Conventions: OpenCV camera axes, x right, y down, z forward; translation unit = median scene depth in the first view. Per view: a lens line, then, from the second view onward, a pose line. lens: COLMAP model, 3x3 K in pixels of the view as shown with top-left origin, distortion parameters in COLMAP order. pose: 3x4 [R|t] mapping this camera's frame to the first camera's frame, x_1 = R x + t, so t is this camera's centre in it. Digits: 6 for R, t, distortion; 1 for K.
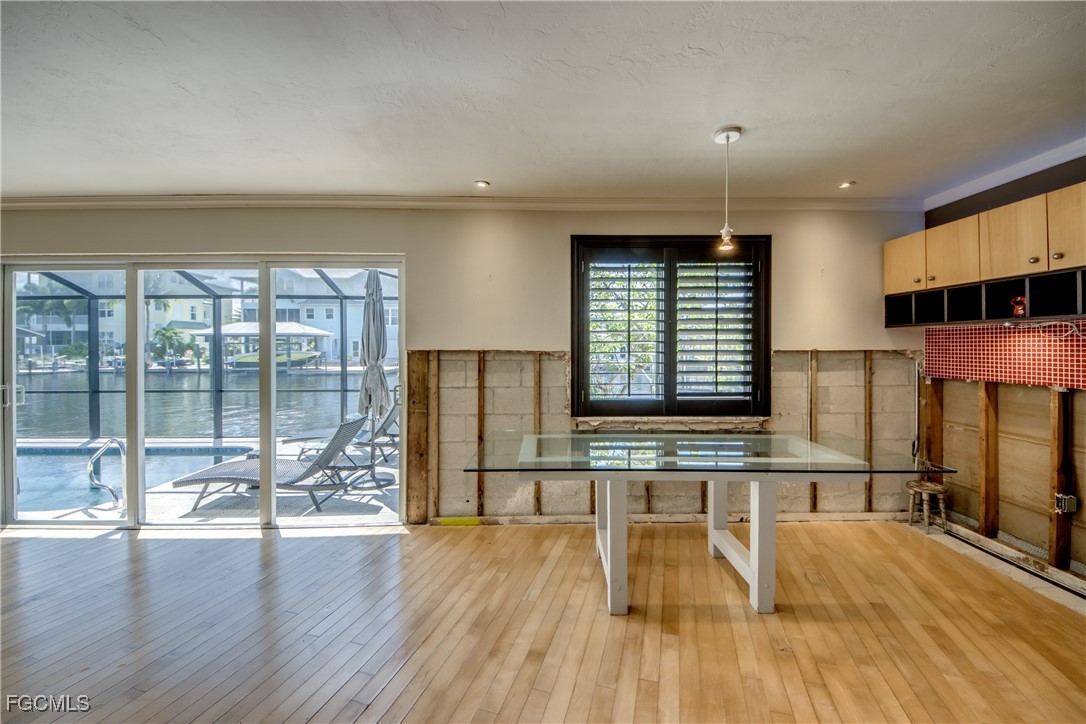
lens RADIAL K [[416.3, 0, 558.5], [0, 416.3, 342.2], [0, 0, 1]] dist [0.000078, -0.010016]
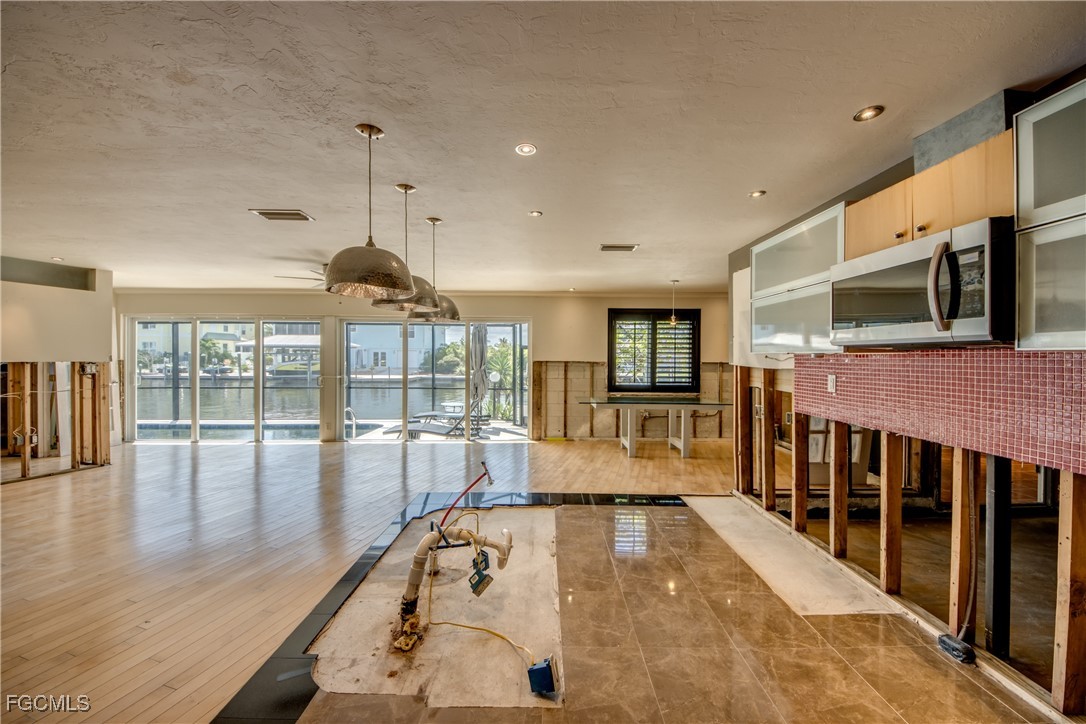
lens RADIAL K [[416.3, 0, 544.5], [0, 416.3, 352.2], [0, 0, 1]] dist [0.000078, -0.010016]
pose [[0.999773, 0.007861, -0.019804, -0.254446], [-0.007955, 0.999957, -0.004693, -0.016103], [0.019766, 0.004849, 0.999793, -1.165272]]
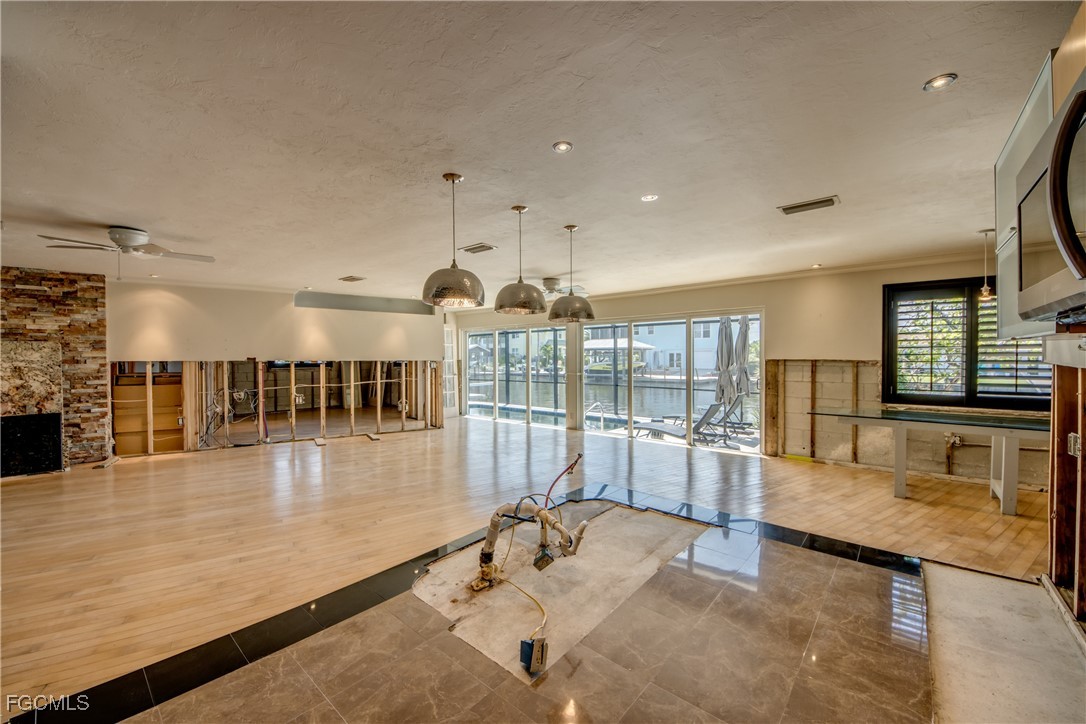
lens RADIAL K [[416.3, 0, 528.2], [0, 416.3, 360.3], [0, 0, 1]] dist [0.000078, -0.010016]
pose [[0.716812, 0.005582, -0.697244, 0.160051], [0.004845, 0.999904, 0.012985, -0.006178], [0.697250, -0.012686, 0.716716, -1.016385]]
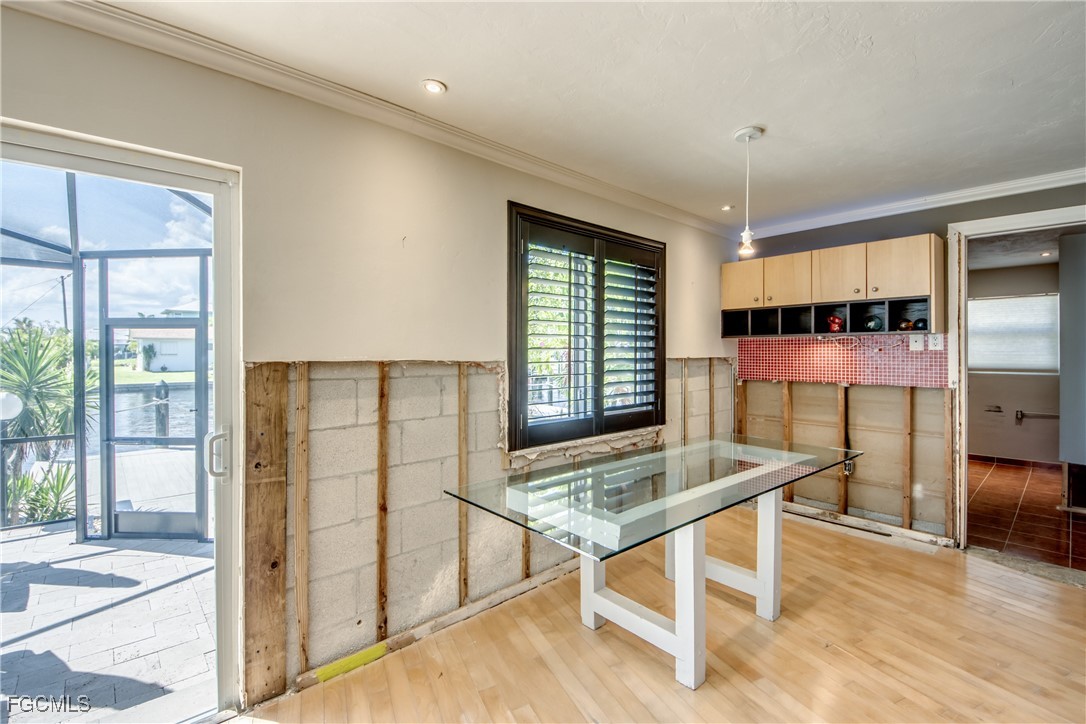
lens RADIAL K [[480.1, 0, 553.3], [0, 480.1, 345.8], [0, 0, 1]] dist [-0.001253, -0.003311]
pose [[0.752915, 0.010536, 0.658033, -0.458439], [-0.006490, 0.999942, -0.008585, 0.001806], [-0.658085, 0.002193, 0.752940, 0.320069]]
